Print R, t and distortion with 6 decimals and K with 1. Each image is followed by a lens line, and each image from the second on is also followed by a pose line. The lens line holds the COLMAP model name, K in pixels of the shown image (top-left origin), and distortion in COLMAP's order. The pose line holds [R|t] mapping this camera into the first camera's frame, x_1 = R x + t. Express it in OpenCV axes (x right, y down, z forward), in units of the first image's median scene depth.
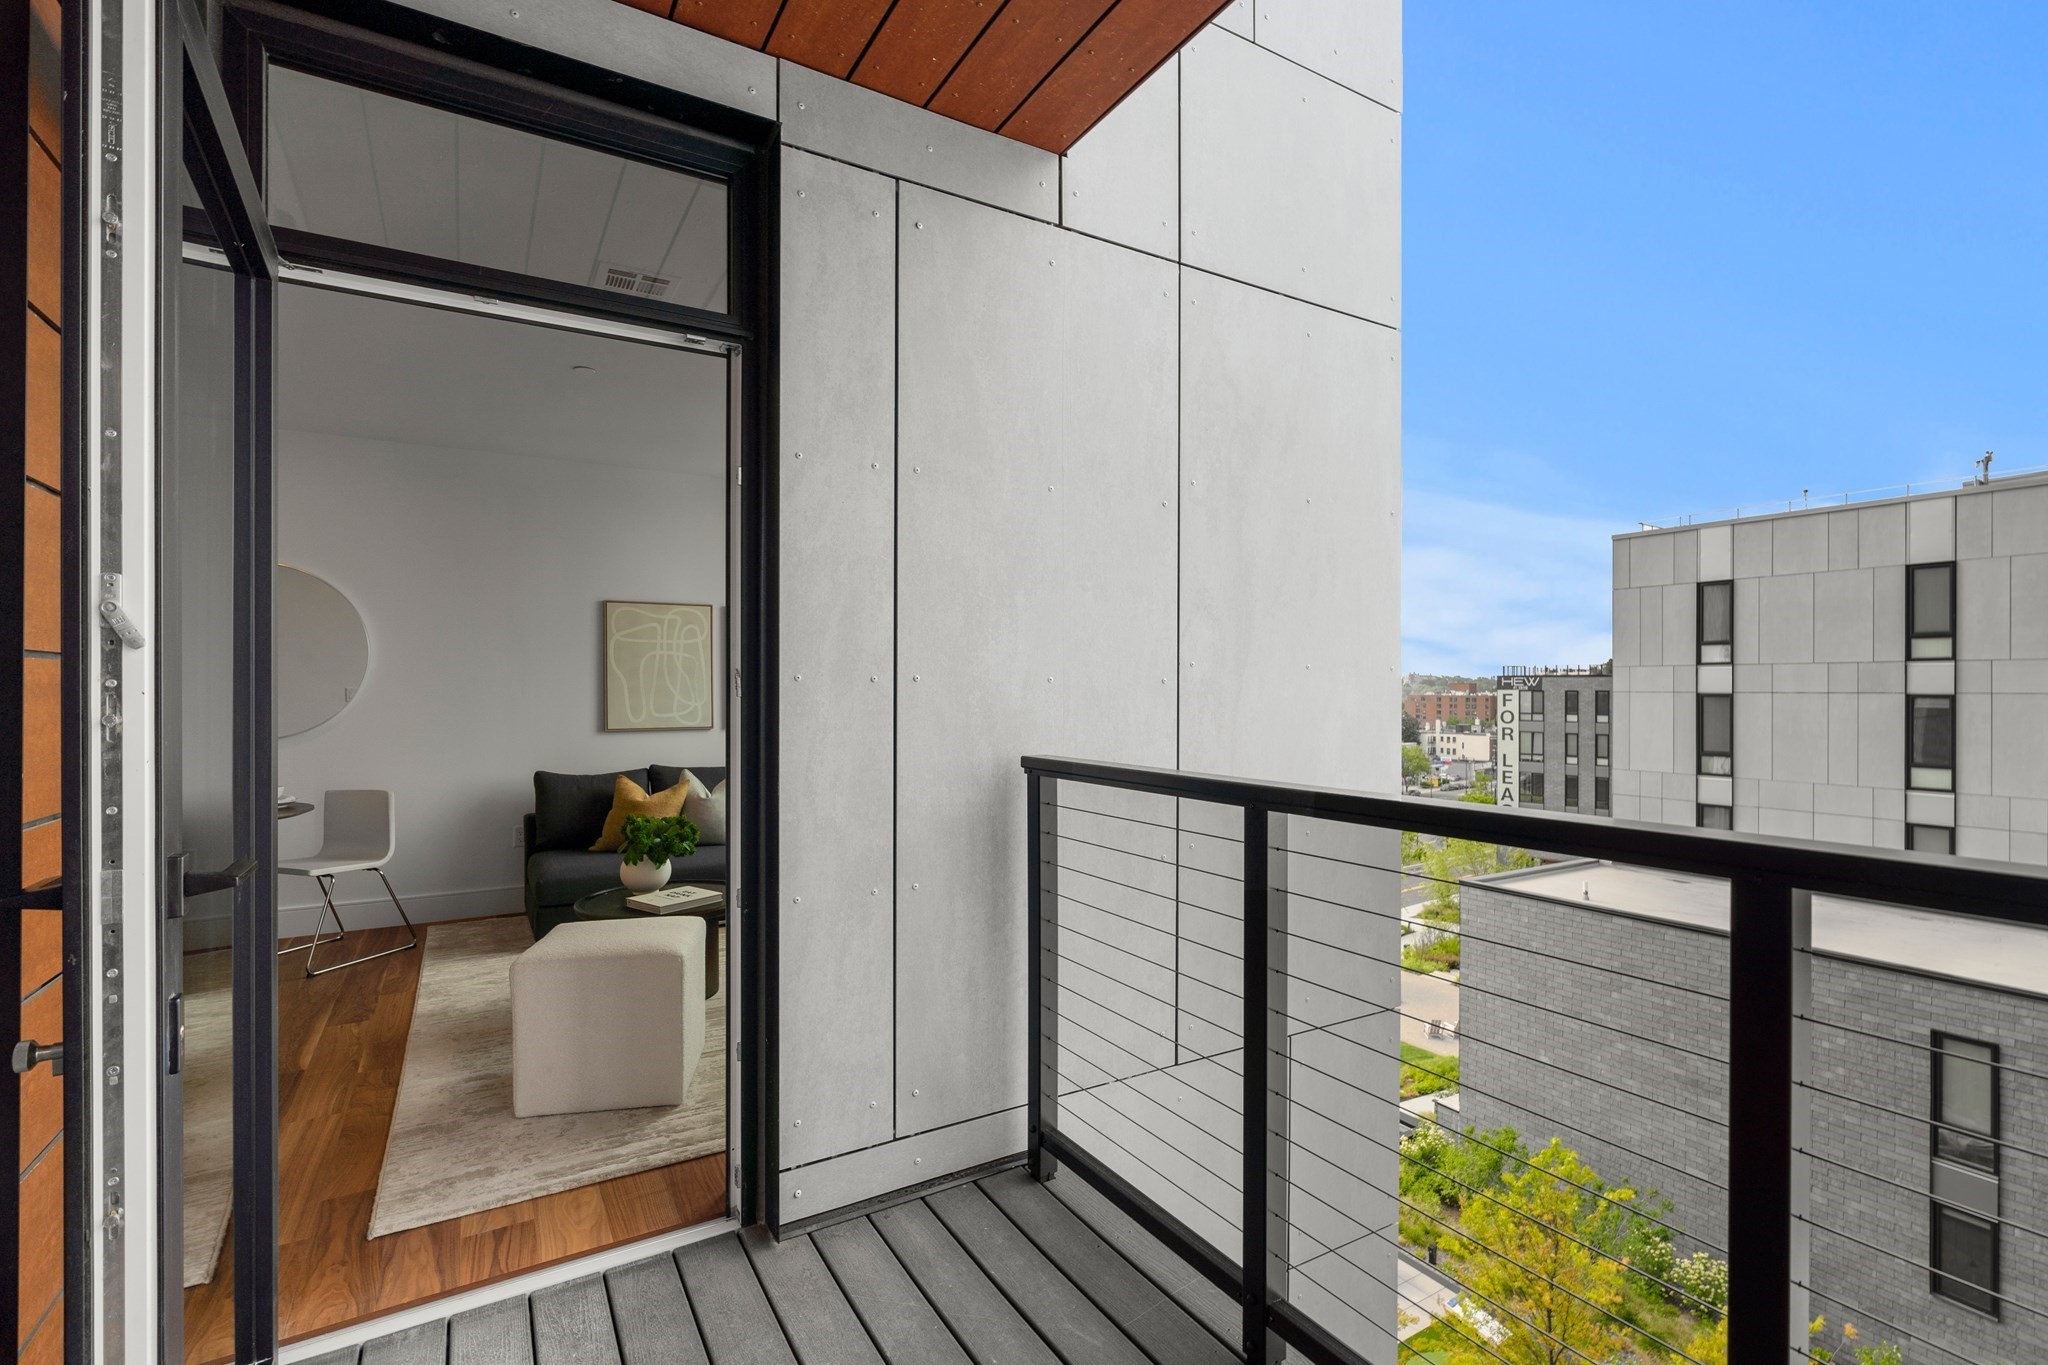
lens RADIAL K [[929.1, 0, 1024.0], [0, 929.1, 682.5], [0, 0, 1]] dist [-0.002100, -0.000358]
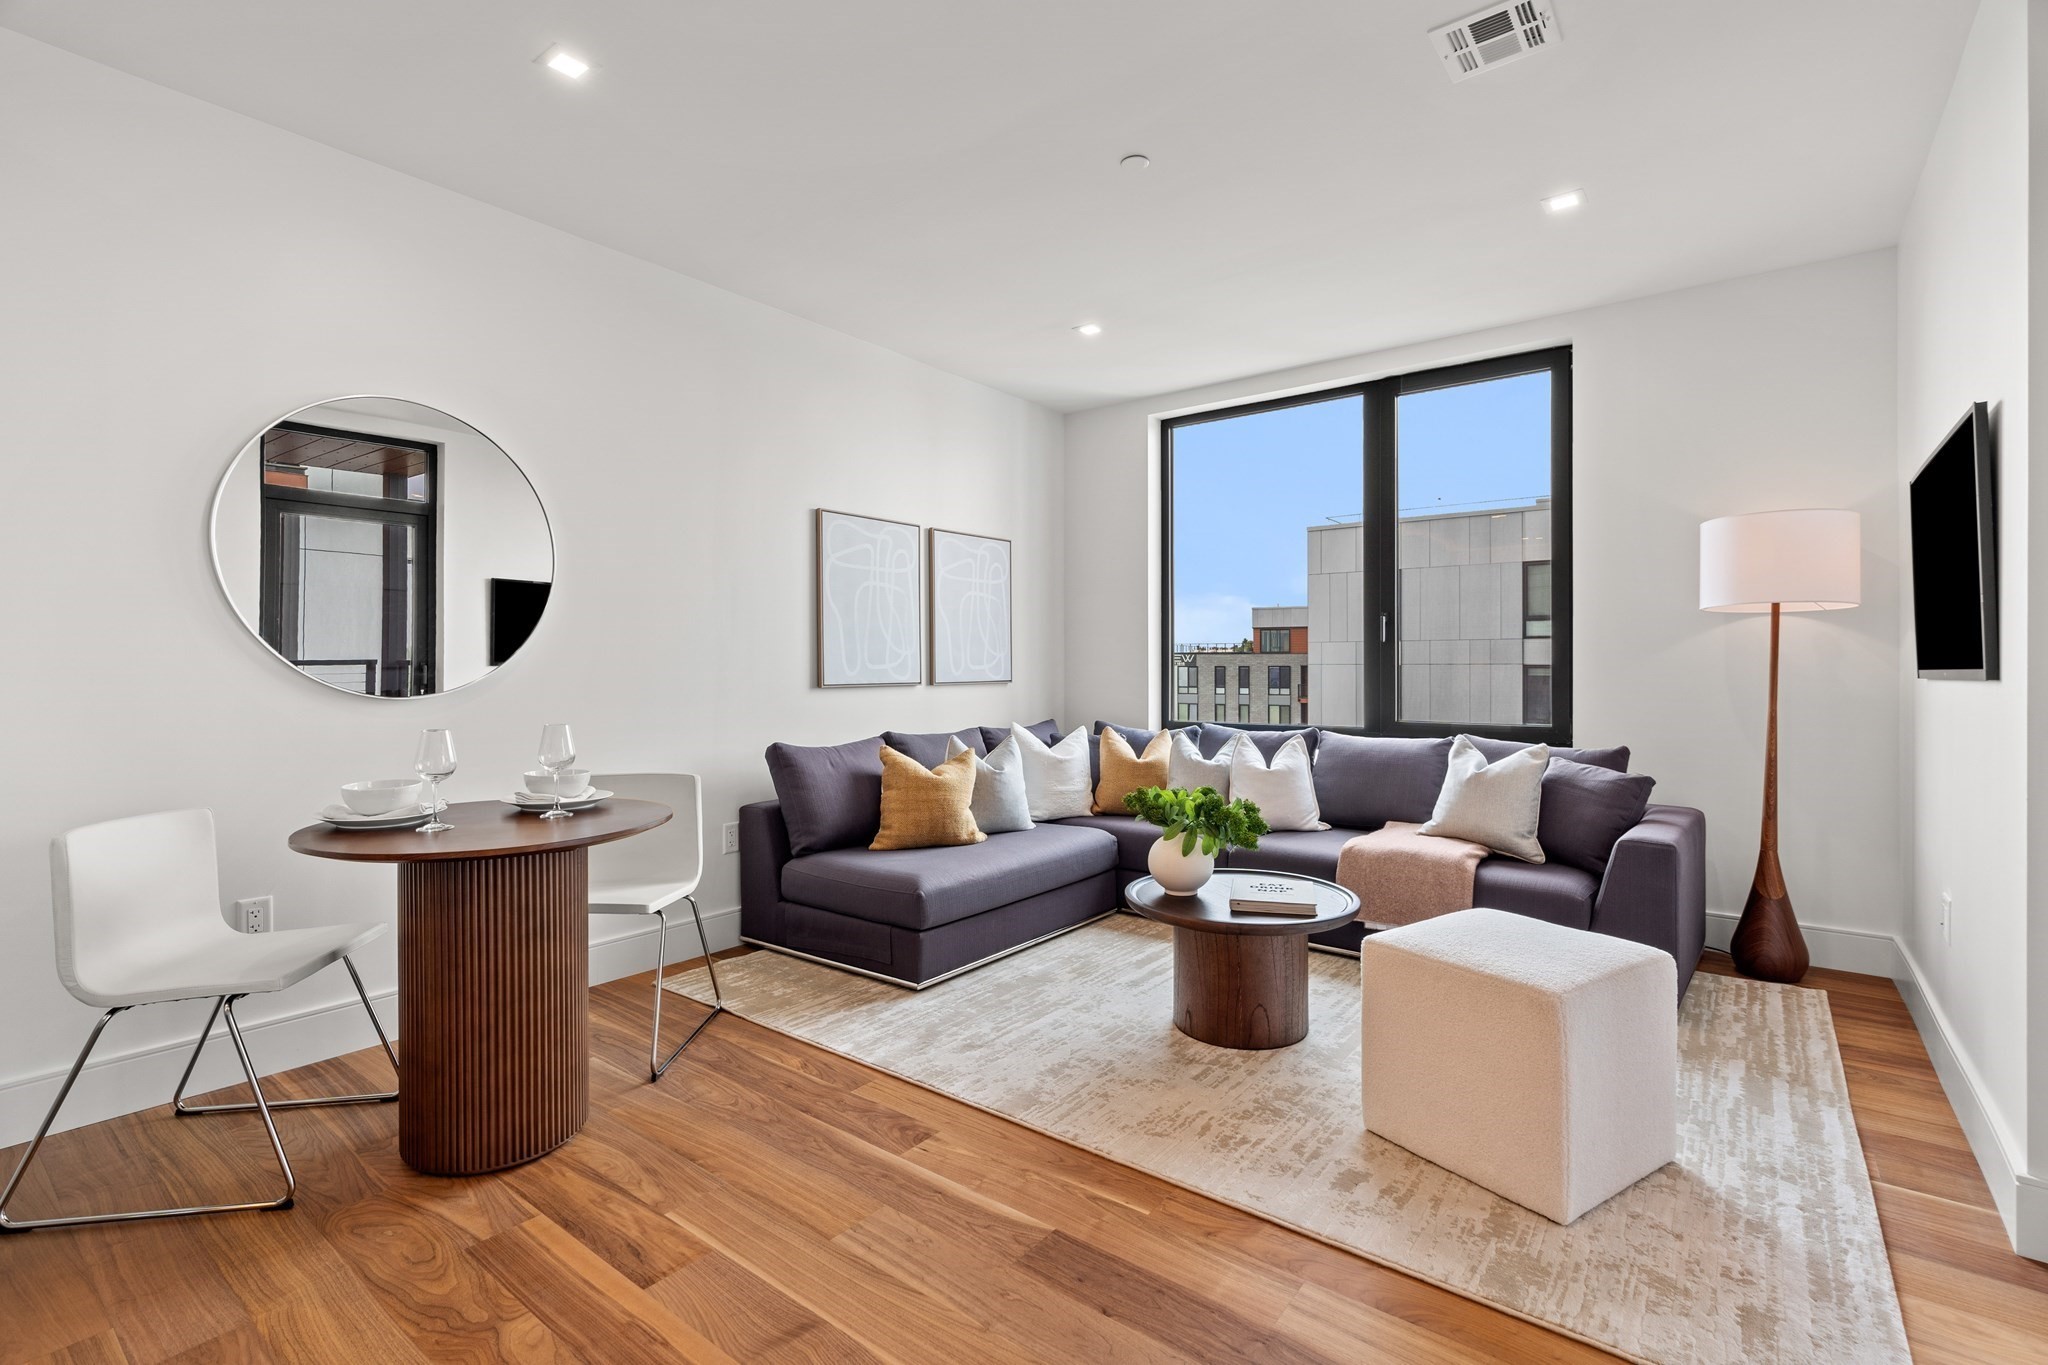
lens RADIAL K [[941.2, 0, 1021.2], [0, 941.2, 664.8], [0, 0, 1]] dist [0.000665, -0.000078]
pose [[0.932186, -0.001358, 0.361977, -0.140093], [-0.000082, 0.999992, 0.003963, 0.007725], [-0.361979, -0.003724, 0.932179, 0.062258]]
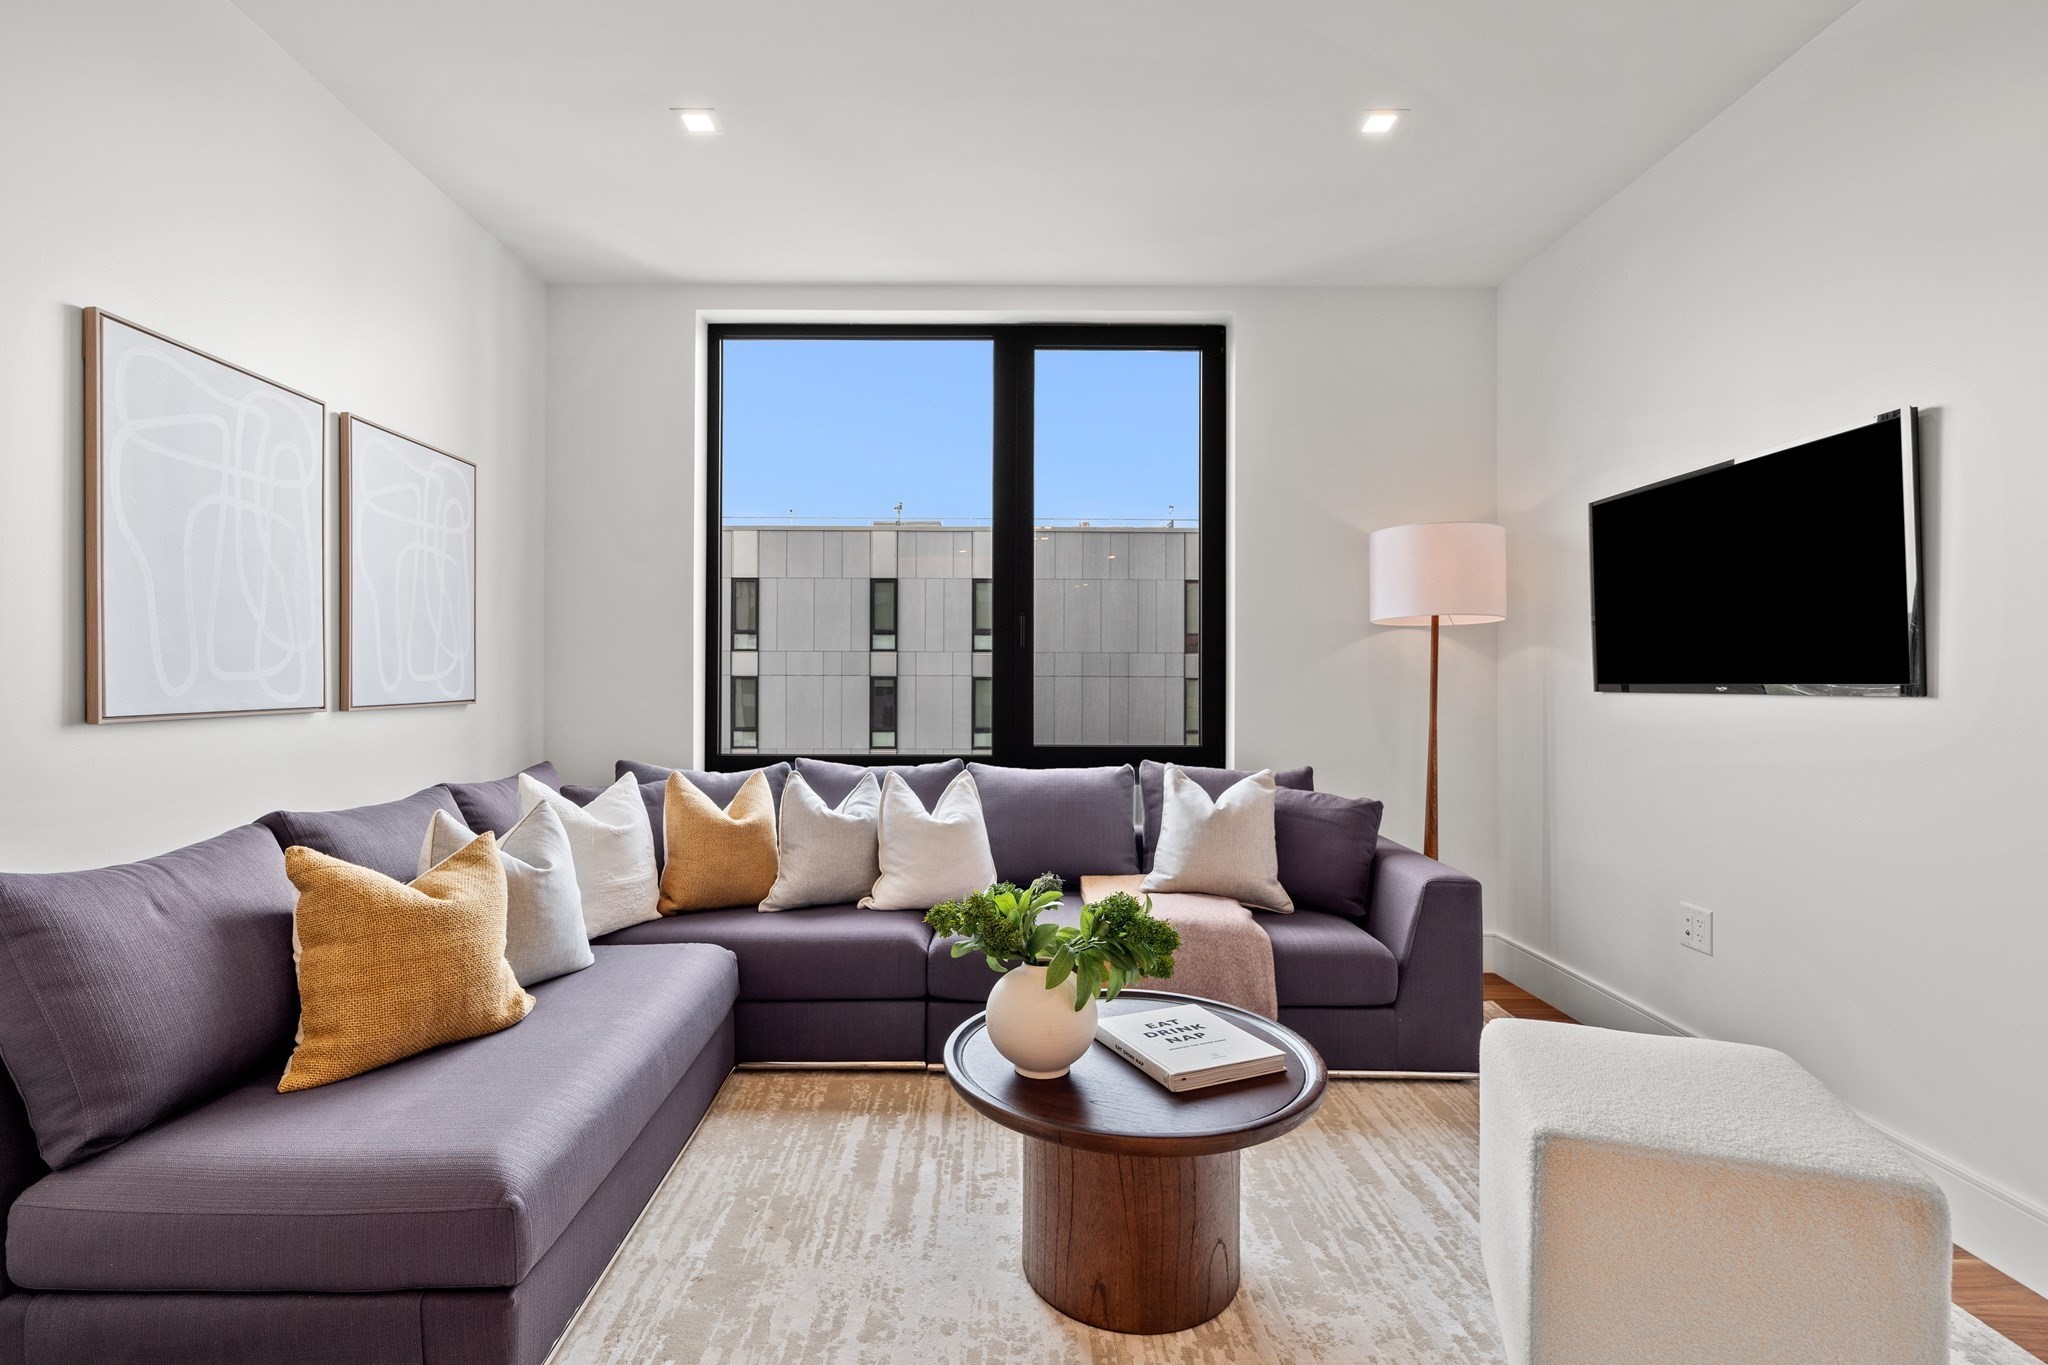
lens RADIAL K [[970.9, 0, 1002.1], [0, 970.9, 669.9], [0, 0, 1]] dist [-0.002408, 0.000124]
pose [[0.508083, 0.007790, 0.861273, -0.141478], [-0.008033, 0.999958, -0.004306, 0.008104], [-0.861271, -0.004731, 0.508124, 0.139260]]
